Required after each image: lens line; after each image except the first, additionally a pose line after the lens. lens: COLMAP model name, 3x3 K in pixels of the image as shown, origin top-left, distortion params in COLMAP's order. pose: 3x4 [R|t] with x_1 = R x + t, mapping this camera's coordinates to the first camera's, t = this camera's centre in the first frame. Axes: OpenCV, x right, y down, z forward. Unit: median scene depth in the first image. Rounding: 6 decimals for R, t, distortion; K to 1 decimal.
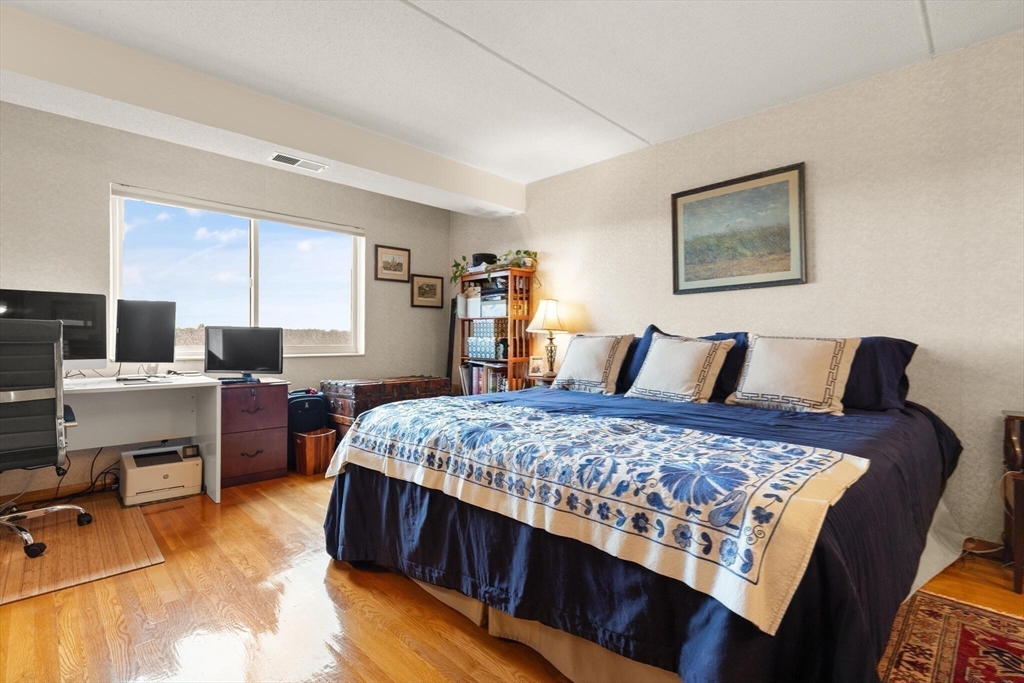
lens RADIAL K [[476.4, 0, 513.1], [0, 476.4, 344.0], [0, 0, 1]] dist [0.000872, 0.000286]
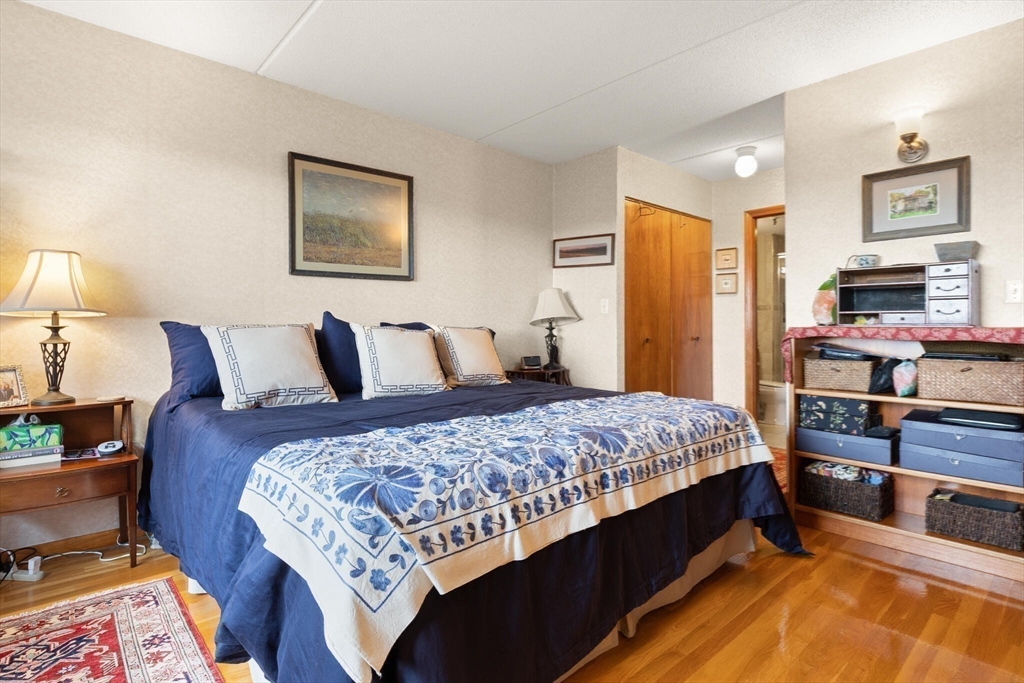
lens RADIAL K [[517.0, 0, 521.3], [0, 517.0, 323.1], [0, 0, 1]] dist [-0.001631, -0.000638]
pose [[0.052285, 0.009721, 0.998585, -0.535252], [0.008432, 0.999913, -0.010175, -0.007565], [-0.998597, 0.008952, 0.052198, 0.565763]]
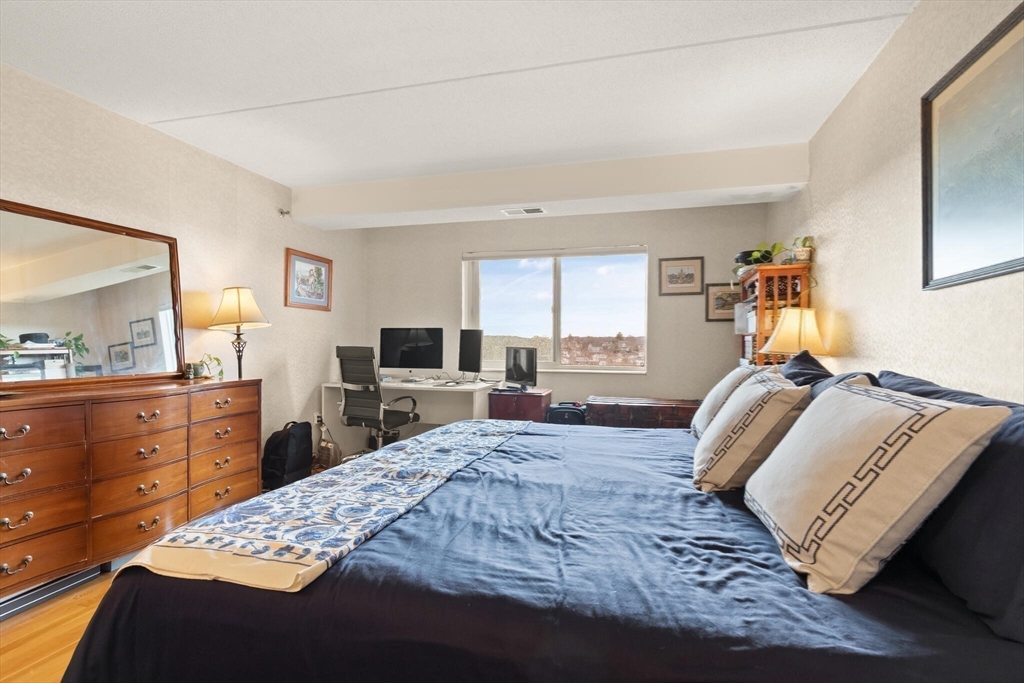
lens RADIAL K [[493.9, 0, 512.9], [0, 493.9, 348.0], [0, 0, 1]] dist [0.001312, -0.000534]
pose [[0.488003, 0.008752, -0.872798, 0.593346], [-0.014732, 0.999890, 0.001790, -0.036773], [0.872717, 0.011984, 0.488079, 0.355937]]
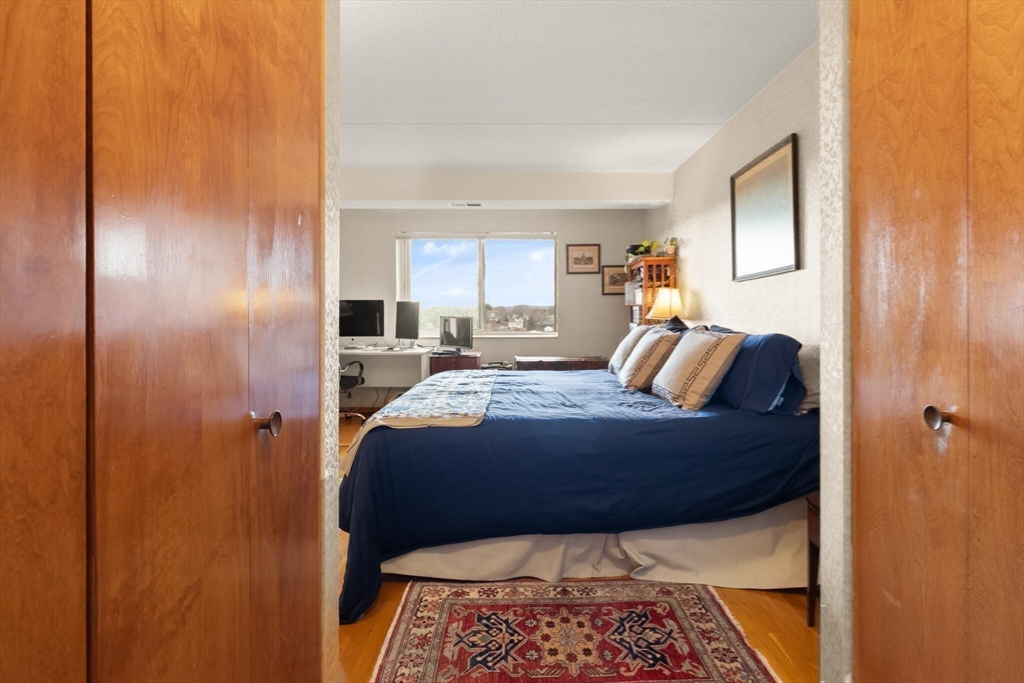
lens RADIAL K [[547.7, 0, 526.9], [0, 547.7, 317.6], [0, 0, 1]] dist [-0.001920, -0.000258]
pose [[0.714319, 0.000551, -0.699820, 0.813961], [-0.003253, 0.999992, -0.002533, -0.029908], [0.699812, 0.004086, 0.714315, -0.061508]]
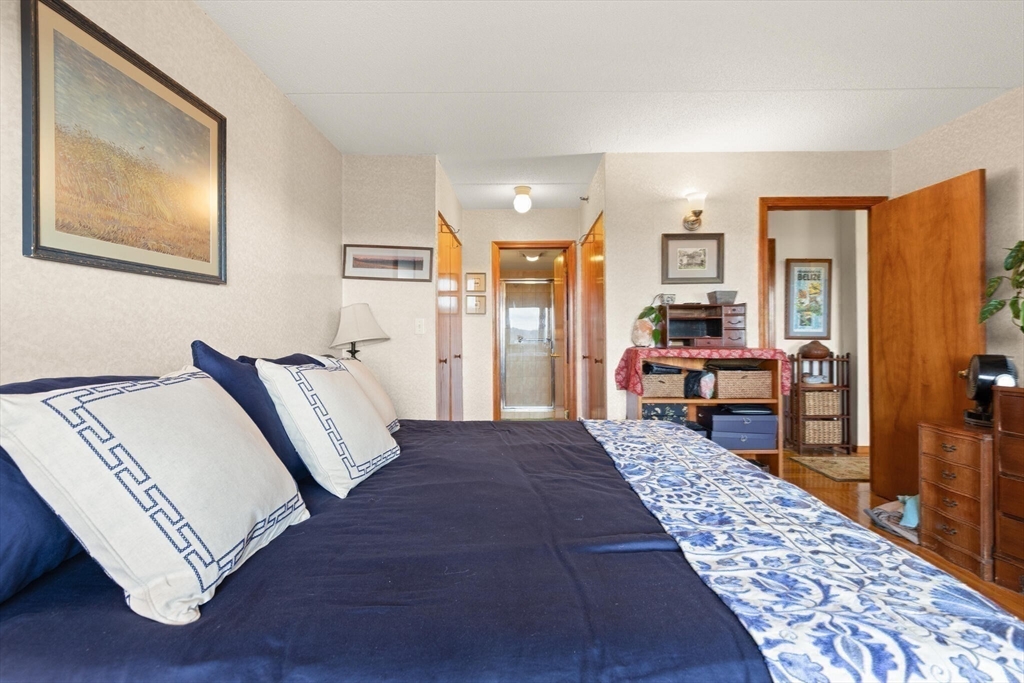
lens RADIAL K [[473.7, 0, 517.2], [0, 473.7, 335.2], [0, 0, 1]] dist [0.003012, -0.000547]
pose [[-0.691350, 0.004933, 0.722503, -0.185720], [0.011421, 0.999926, 0.004101, -0.040629], [-0.722430, 0.011087, -0.691355, 0.996055]]
